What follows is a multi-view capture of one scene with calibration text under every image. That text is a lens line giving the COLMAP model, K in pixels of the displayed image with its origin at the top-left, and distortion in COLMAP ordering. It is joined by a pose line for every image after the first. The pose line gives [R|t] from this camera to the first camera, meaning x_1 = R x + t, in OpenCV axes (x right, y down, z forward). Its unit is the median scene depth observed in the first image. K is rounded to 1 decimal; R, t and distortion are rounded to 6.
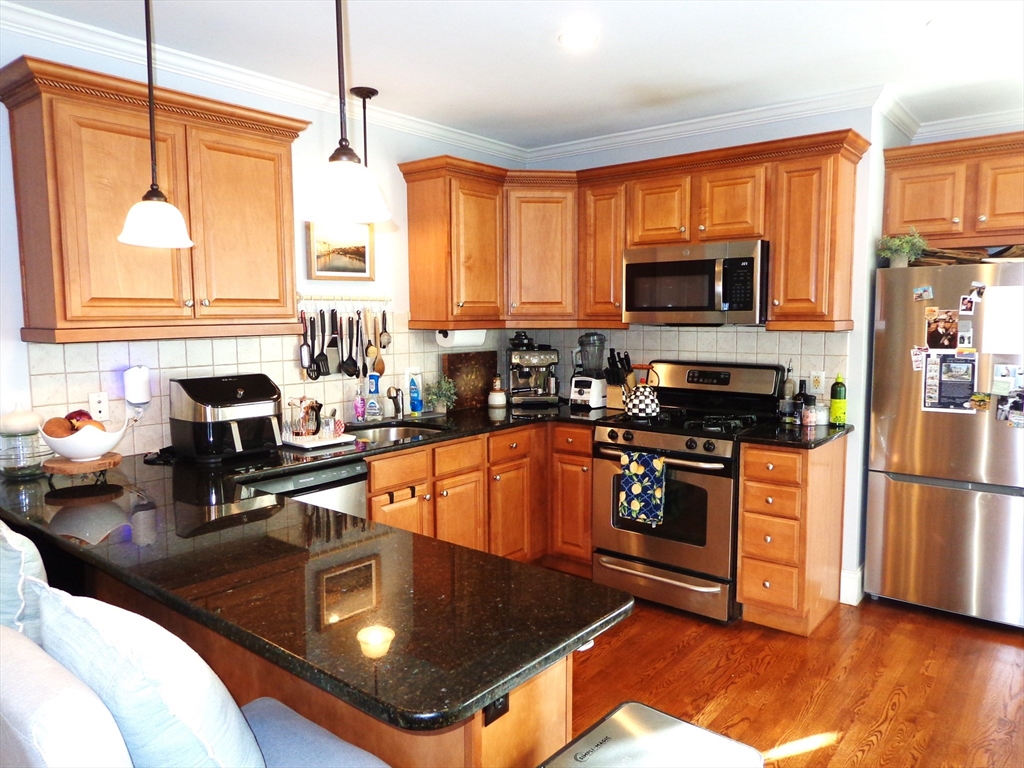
lens RADIAL K [[719.8, 0, 509.0], [0, 719.8, 383.2], [0, 0, 1]] dist [-0.003135, 0.003244]
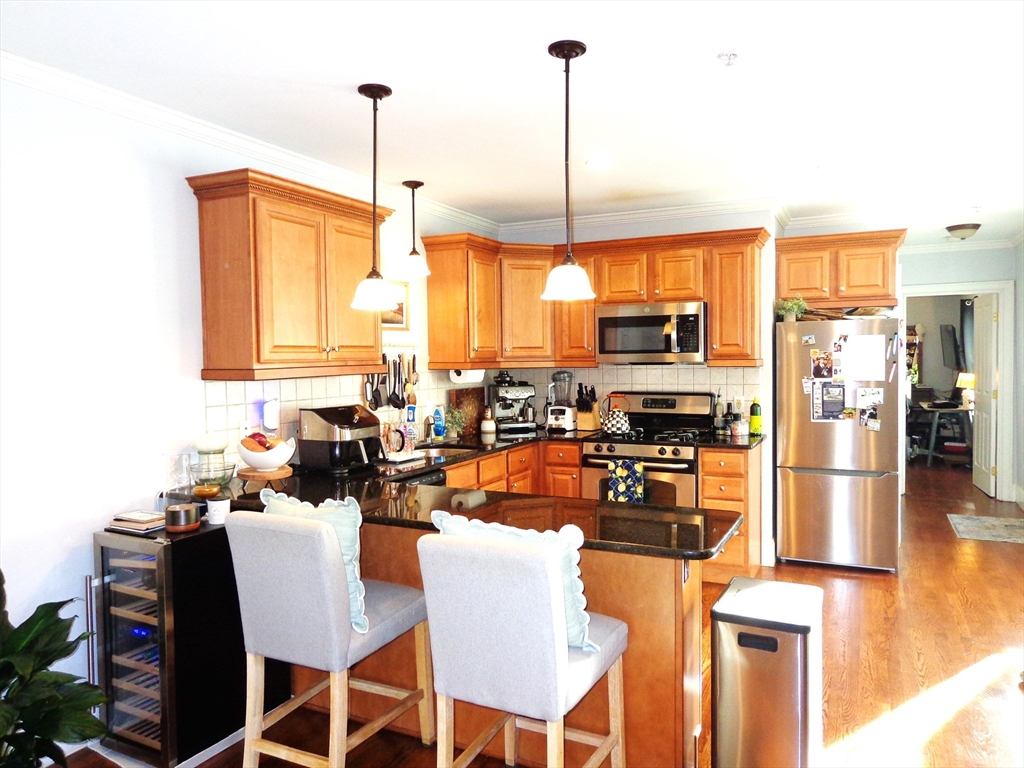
lens RADIAL K [[719.8, 0, 509.0], [0, 719.8, 383.2], [0, 0, 1]] dist [-0.003135, 0.003244]
pose [[0.975322, -0.015634, 0.220234, -0.305933], [0.028950, 0.997933, -0.057365, 0.025031], [-0.218882, 0.062325, 0.973759, -0.246204]]
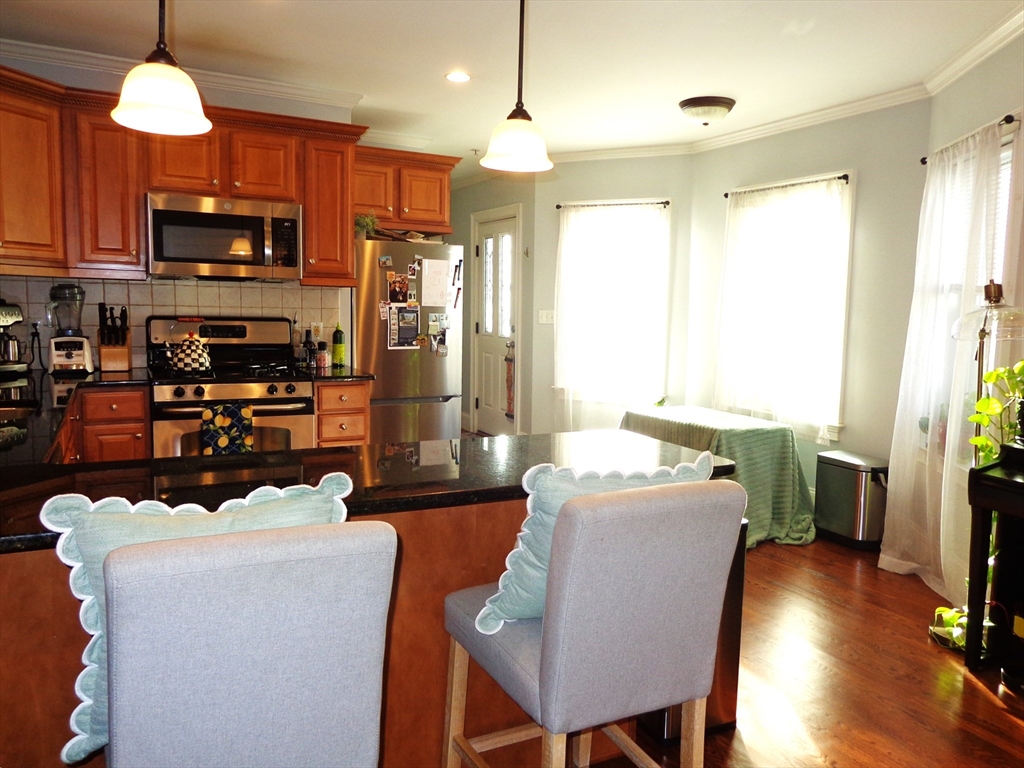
lens RADIAL K [[767.3, 0, 525.6], [0, 767.3, 385.2], [0, 0, 1]] dist [-0.001398, -0.000226]
pose [[0.387617, -0.084943, 0.917899, -0.612802], [0.060963, 0.995928, 0.066421, 0.024291], [-0.919803, 0.030212, 0.391217, 0.198116]]
